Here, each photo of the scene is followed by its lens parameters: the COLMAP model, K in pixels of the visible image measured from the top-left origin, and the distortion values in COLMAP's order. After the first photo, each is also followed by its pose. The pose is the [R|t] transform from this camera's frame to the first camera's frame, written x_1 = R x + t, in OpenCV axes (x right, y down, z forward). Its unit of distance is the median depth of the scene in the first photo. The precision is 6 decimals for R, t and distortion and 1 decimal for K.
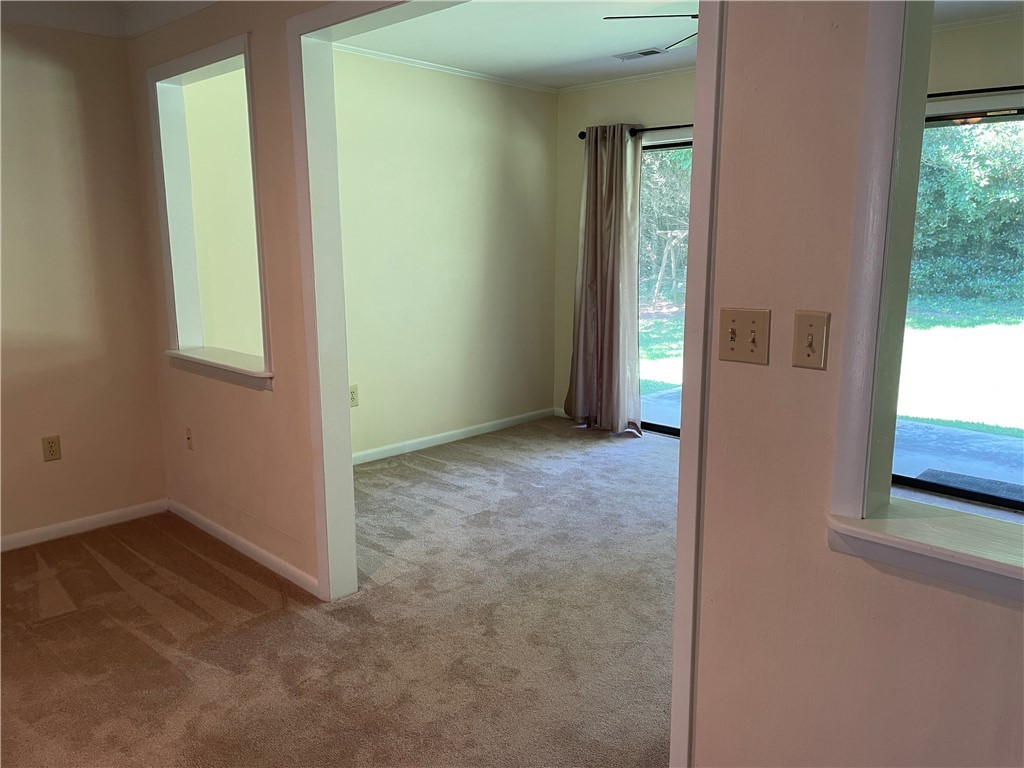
lens RADIAL K [[770.4, 0, 509.1], [0, 770.4, 386.4], [0, 0, 1]] dist [0.046071, -0.013260]
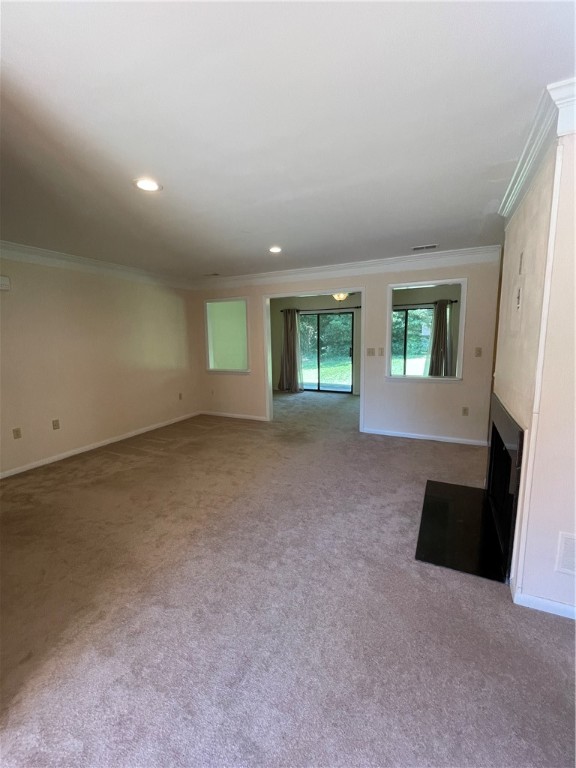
lens RADIAL K [[324.9, 0, 284.8], [0, 324.9, 381.6], [0, 0, 1]] dist [0.001484, 0.001141]
pose [[0.948200, -0.059009, 0.312144, -0.449228], [0.077418, 0.995895, -0.046907, 0.091665], [-0.308095, 0.068643, 0.948876, -0.502416]]
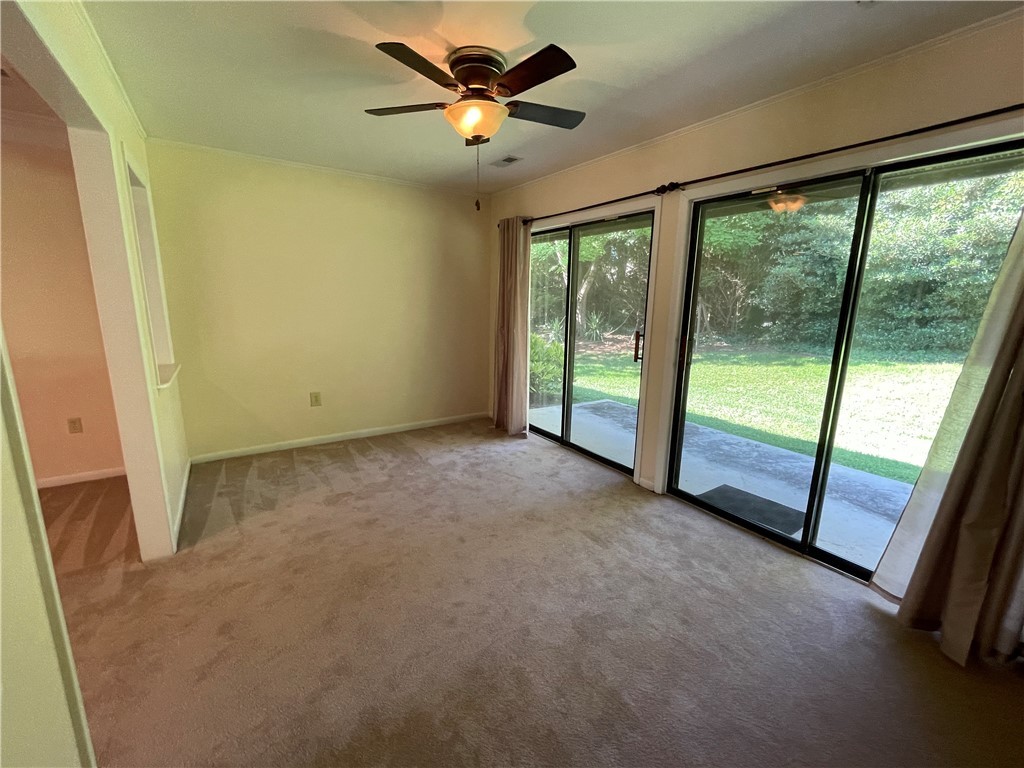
lens RADIAL K [[433.2, 0, 507.5], [0, 433.2, 386.4], [0, 0, 1]] dist [0.001484, 0.001141]
pose [[0.980107, 0.058547, -0.189640, 0.321688], [-0.056671, 0.998276, 0.015306, -0.045754], [0.190209, -0.004254, 0.981734, 0.244044]]
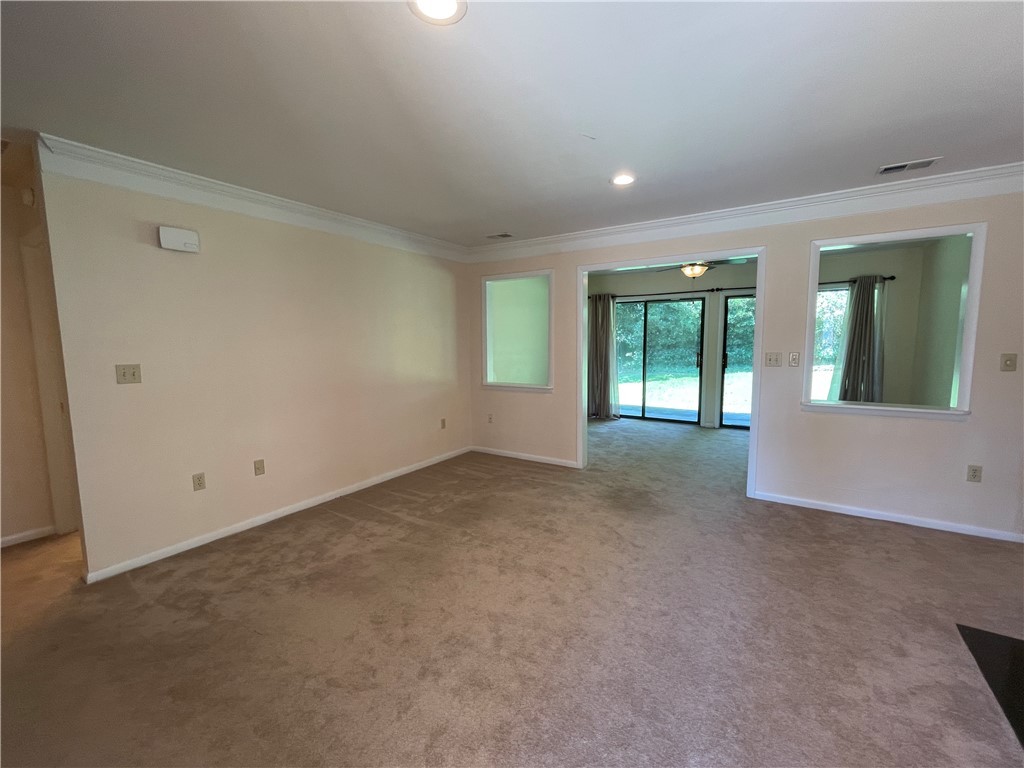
lens RADIAL K [[433.2, 0, 511.7], [0, 433.2, 383.0], [0, 0, 1]] dist [0.001484, 0.001141]
pose [[0.979338, -0.028075, 0.200272, -0.488396], [0.046718, 0.994937, -0.088979, 0.063528], [-0.196760, 0.096496, 0.975691, -0.301643]]
